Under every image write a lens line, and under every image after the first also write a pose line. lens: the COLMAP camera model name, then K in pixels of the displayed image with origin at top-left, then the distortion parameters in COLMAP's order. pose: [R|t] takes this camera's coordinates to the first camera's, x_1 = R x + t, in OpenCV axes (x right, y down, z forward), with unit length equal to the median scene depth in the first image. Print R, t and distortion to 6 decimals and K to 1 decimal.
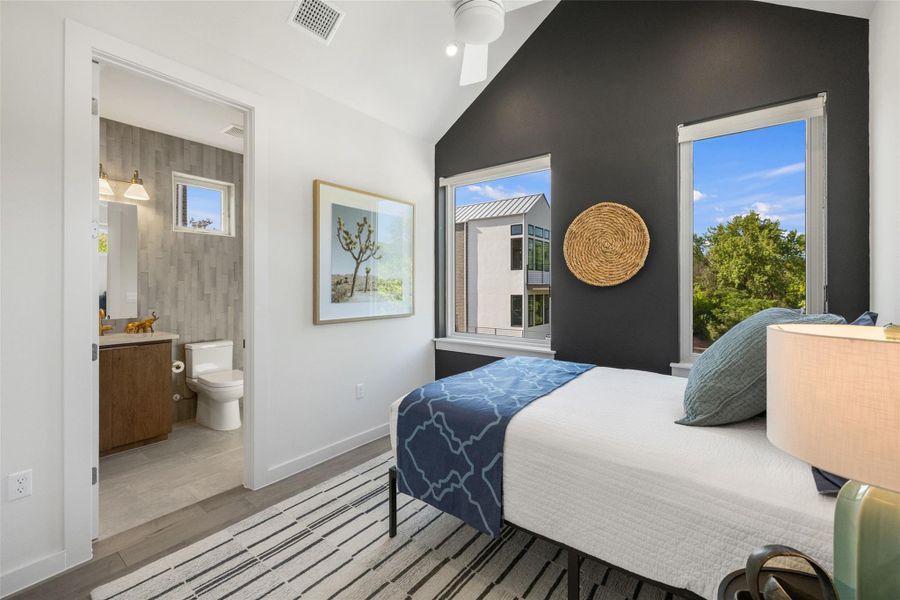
lens RADIAL K [[380.6, 0, 450.1], [0, 380.6, 291.8], [0, 0, 1]] dist [-0.001774, -0.000298]
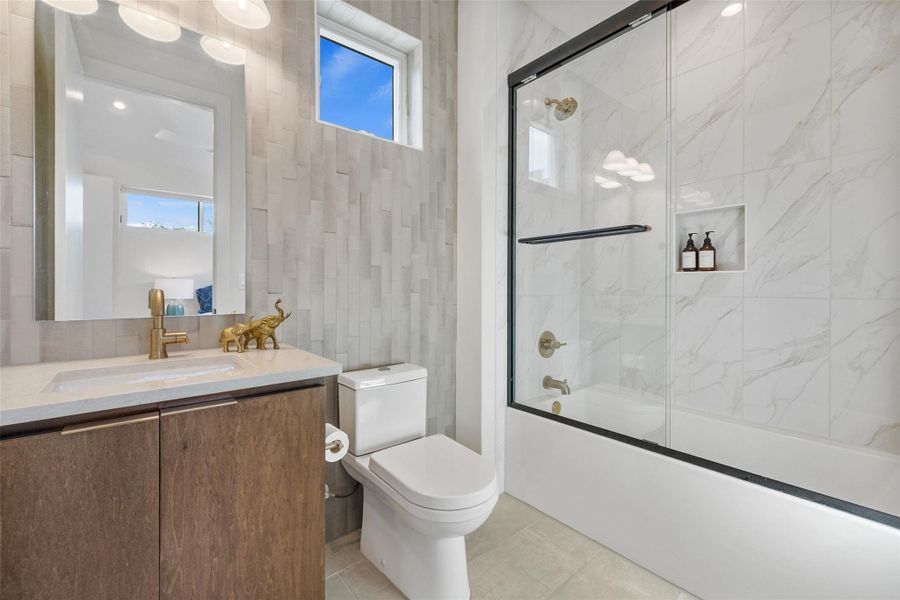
lens RADIAL K [[380.6, 0, 450.1], [0, 380.6, 291.8], [0, 0, 1]] dist [-0.001774, -0.000298]
pose [[0.974289, -0.004145, -0.225263, -0.474034], [0.002684, 0.999973, -0.006792, 0.044546], [0.225286, 0.006012, 0.974274, 0.599822]]
